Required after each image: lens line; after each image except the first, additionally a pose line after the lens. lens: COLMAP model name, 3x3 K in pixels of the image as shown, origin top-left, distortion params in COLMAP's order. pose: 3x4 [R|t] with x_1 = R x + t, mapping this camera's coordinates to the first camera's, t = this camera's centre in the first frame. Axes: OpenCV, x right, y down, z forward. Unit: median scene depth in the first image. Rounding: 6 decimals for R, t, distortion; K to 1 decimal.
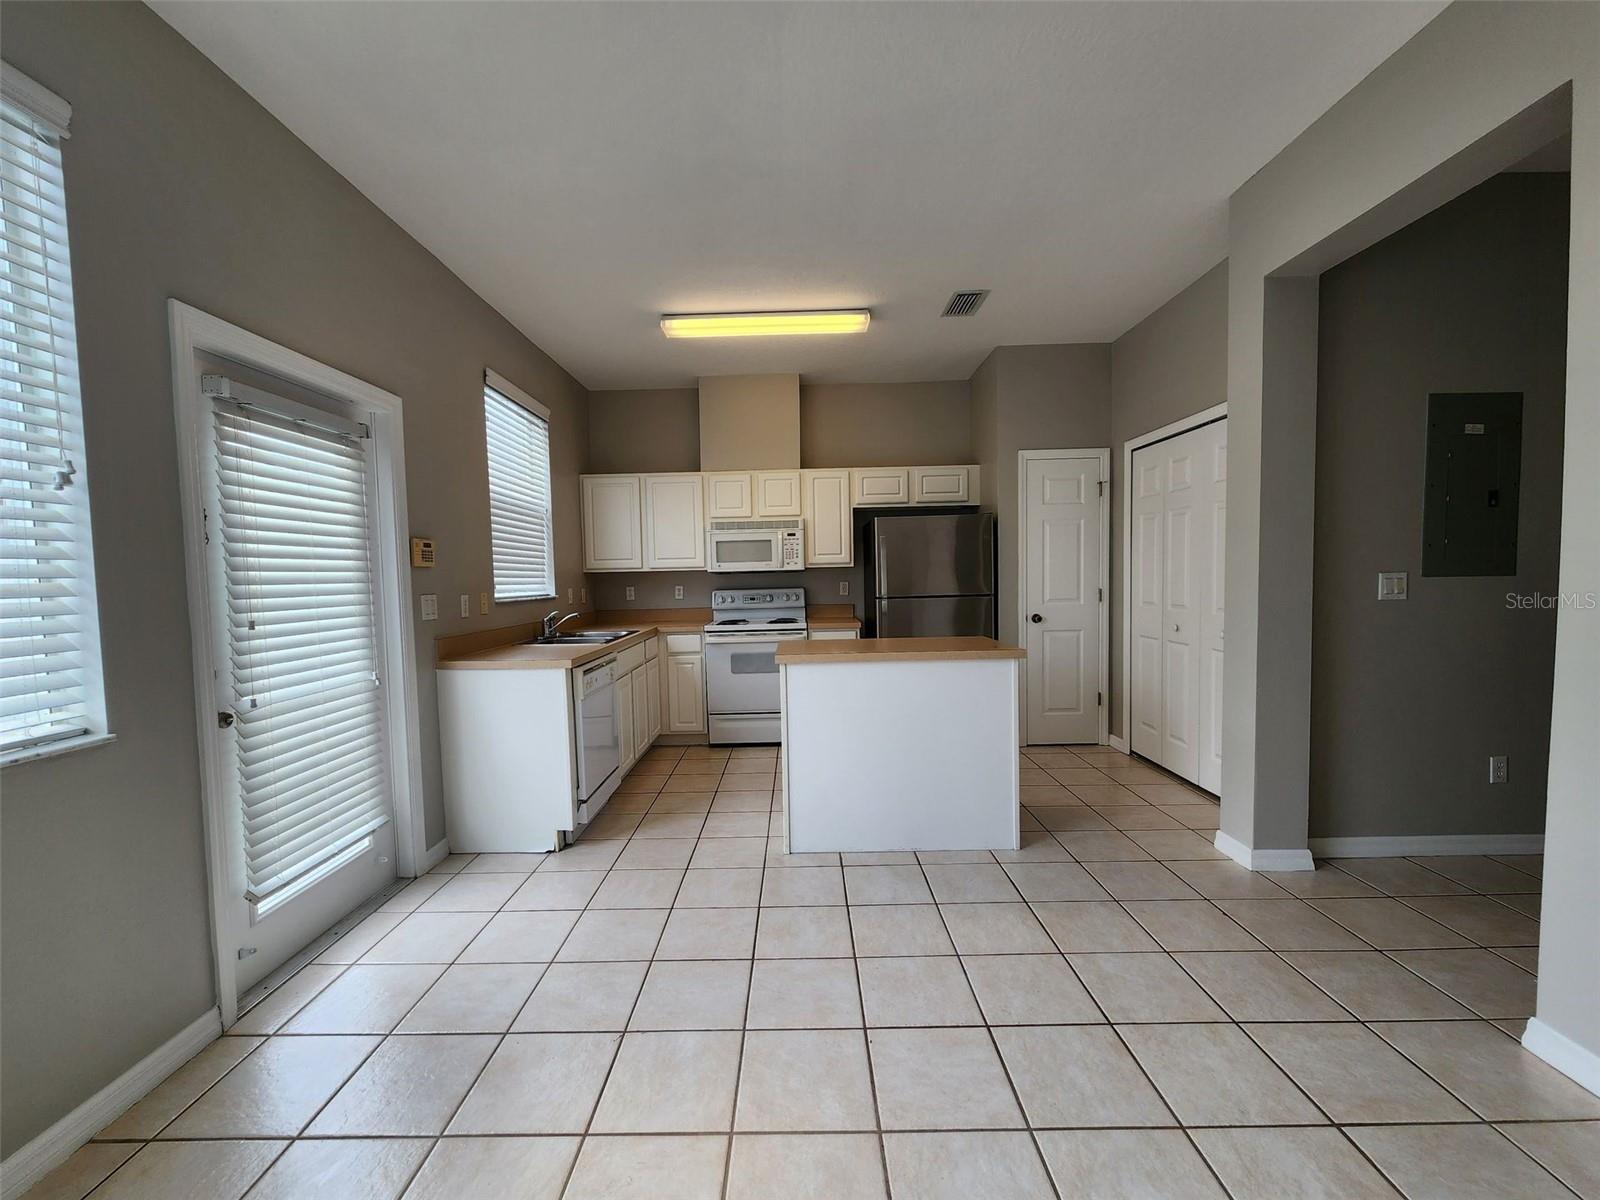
lens RADIAL K [[632.0, 0, 804.7], [0, 632.0, 605.7], [0, 0, 1]] dist [0.000755, 0.000021]
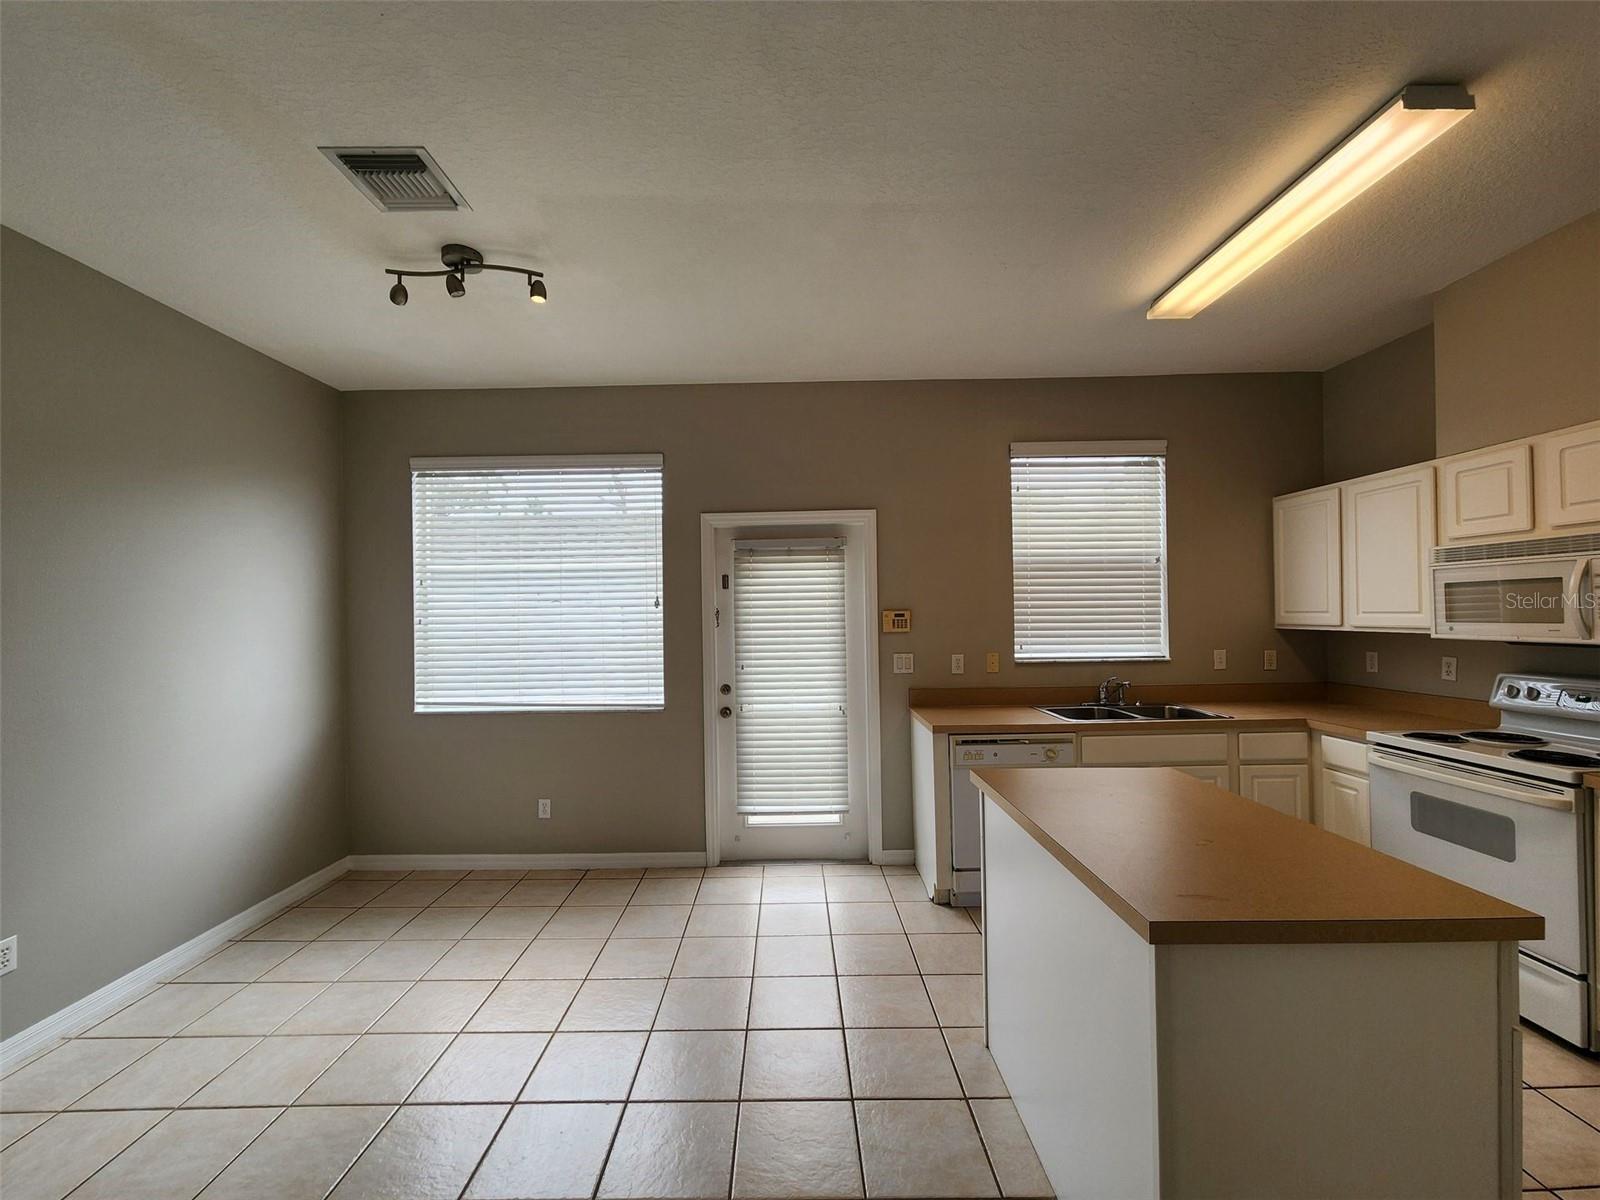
lens RADIAL K [[650.8, 0, 779.9], [0, 650.8, 611.0], [0, 0, 1]] dist [0.000110, -0.003573]
pose [[0.008152, 0.016777, -0.999826, 0.417311], [-0.035199, 0.999244, 0.016480, -0.067176], [0.999347, 0.035058, 0.008737, 0.422839]]
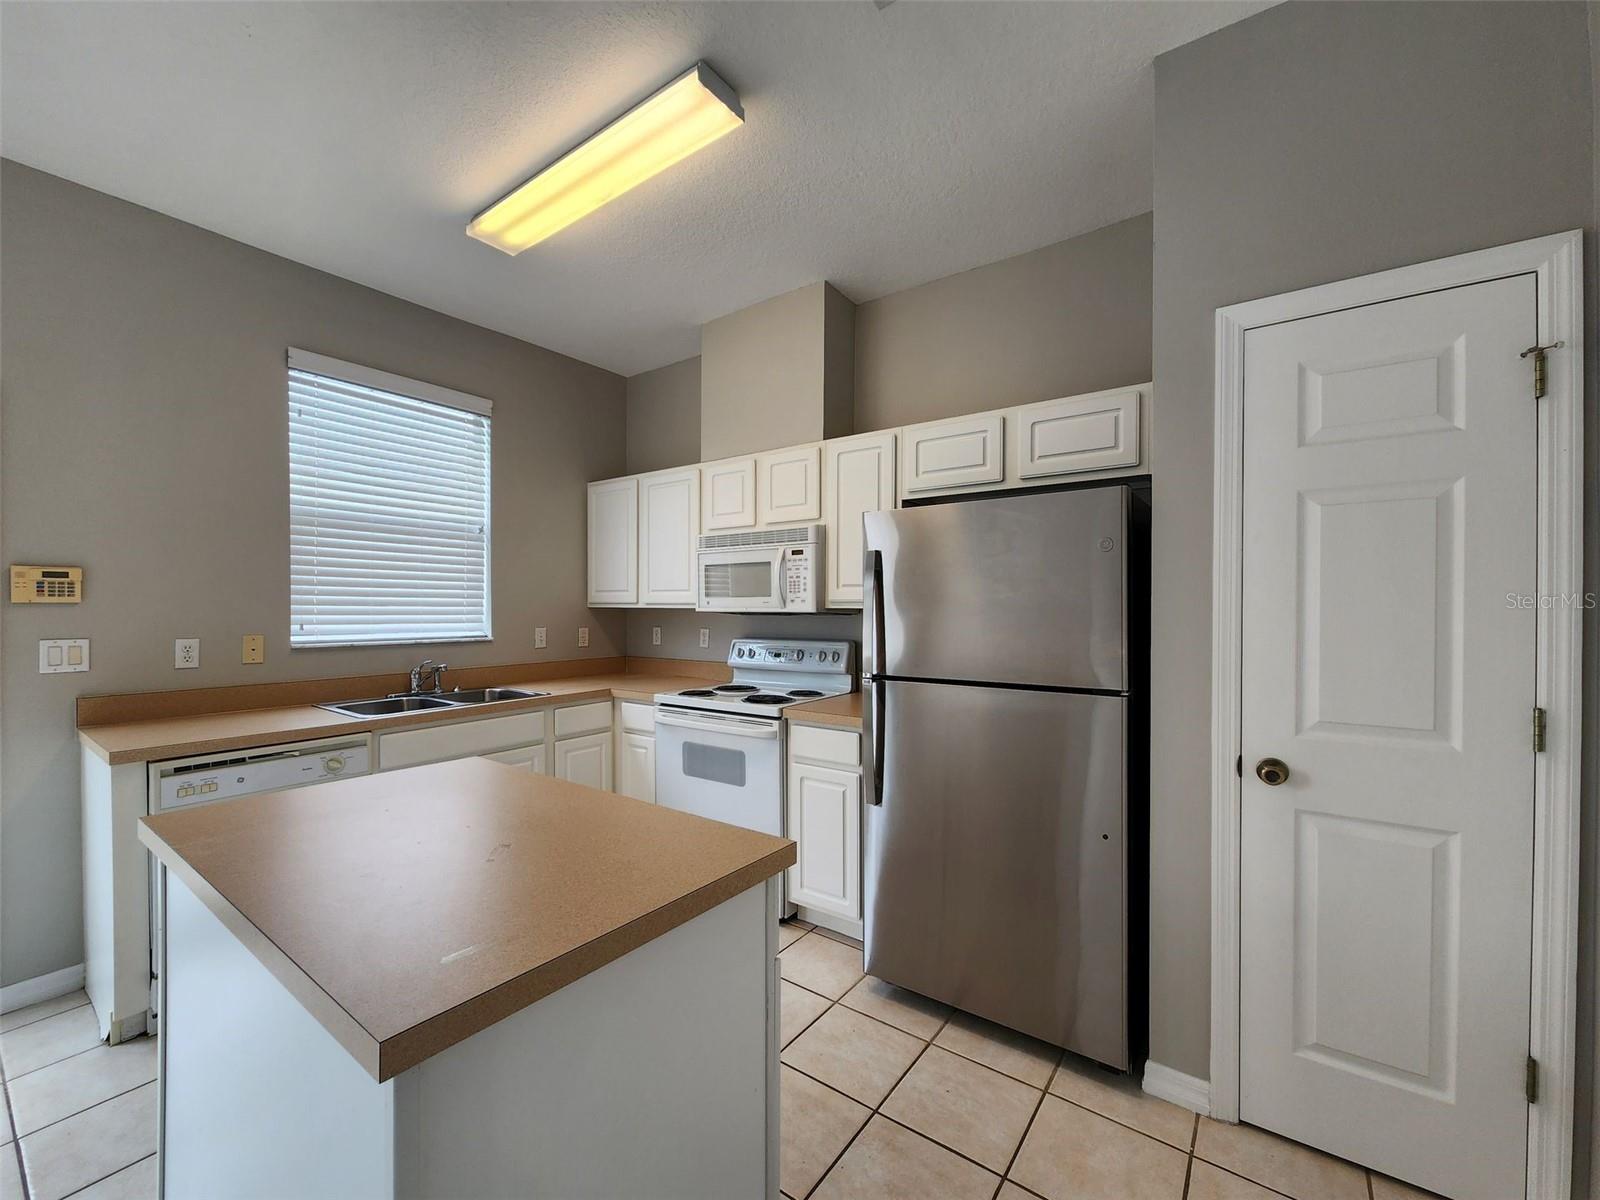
lens RADIAL K [[653.9, 0, 784.2], [0, 653.9, 612.5], [0, 0, 1]] dist [-0.000788, -0.000147]
pose [[0.811352, 0.029007, -0.583838, 0.327718], [-0.048312, 0.998679, -0.017521, -0.044830], [0.582558, 0.042422, 0.811681, 0.497874]]
